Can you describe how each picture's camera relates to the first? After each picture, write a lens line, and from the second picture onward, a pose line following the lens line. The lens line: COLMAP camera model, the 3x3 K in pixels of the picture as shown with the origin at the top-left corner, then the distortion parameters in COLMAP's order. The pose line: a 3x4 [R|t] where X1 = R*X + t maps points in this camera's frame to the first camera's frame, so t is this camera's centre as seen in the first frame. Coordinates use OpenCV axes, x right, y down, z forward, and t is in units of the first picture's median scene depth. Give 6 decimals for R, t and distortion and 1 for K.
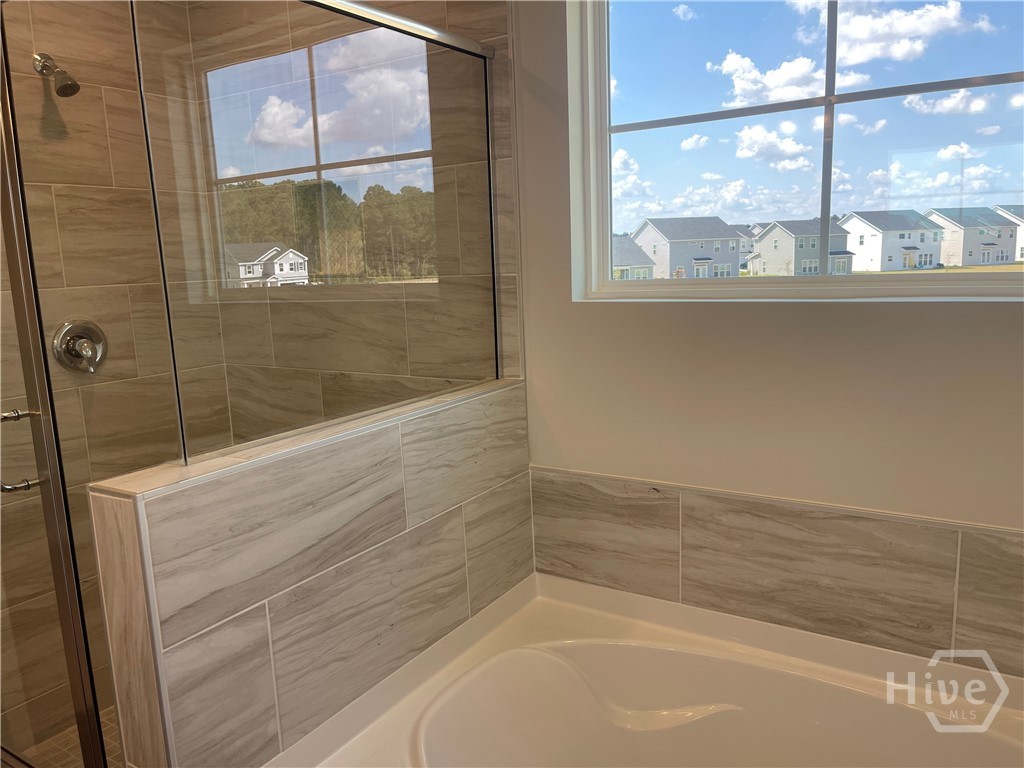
lens RADIAL K [[798.0, 0, 511.4], [0, 798.0, 394.4], [0, 0, 1]] dist [0.094956, -0.007092]
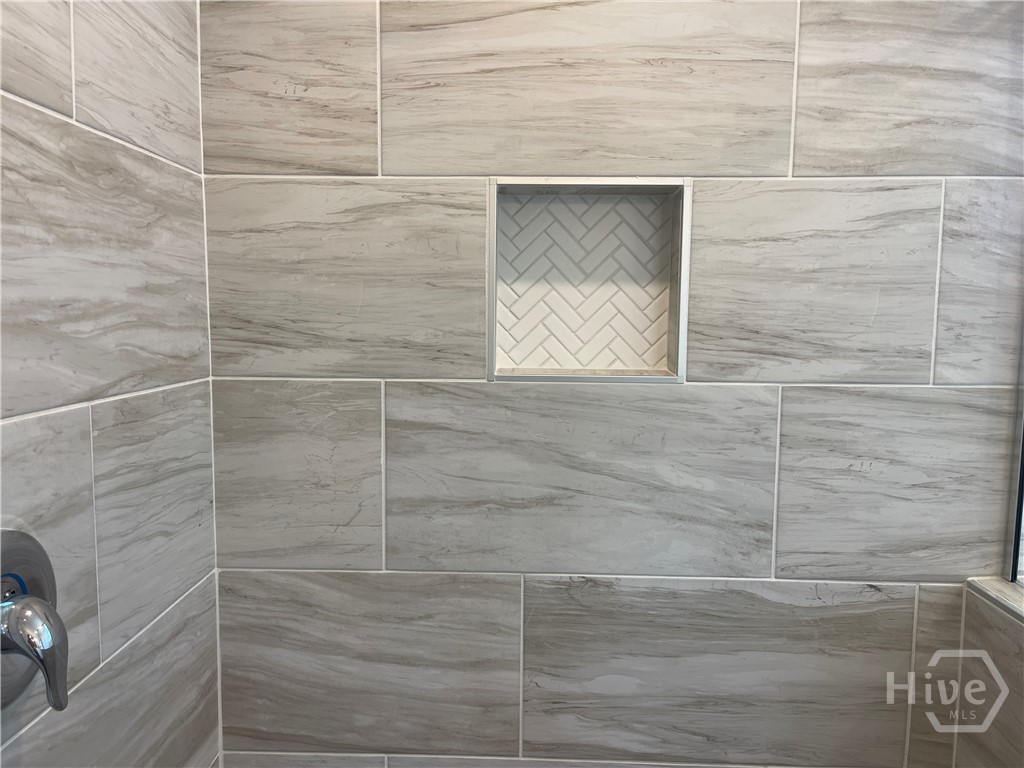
lens RADIAL K [[764.3, 0, 494.8], [0, 764.3, 399.4], [0, 0, 1]] dist [0.055212, -0.059451]
pose [[0.847617, -0.010962, 0.530495, -0.509330], [0.049132, 0.997113, -0.057900, -0.111231], [-0.528328, 0.075141, 0.845709, 0.647506]]
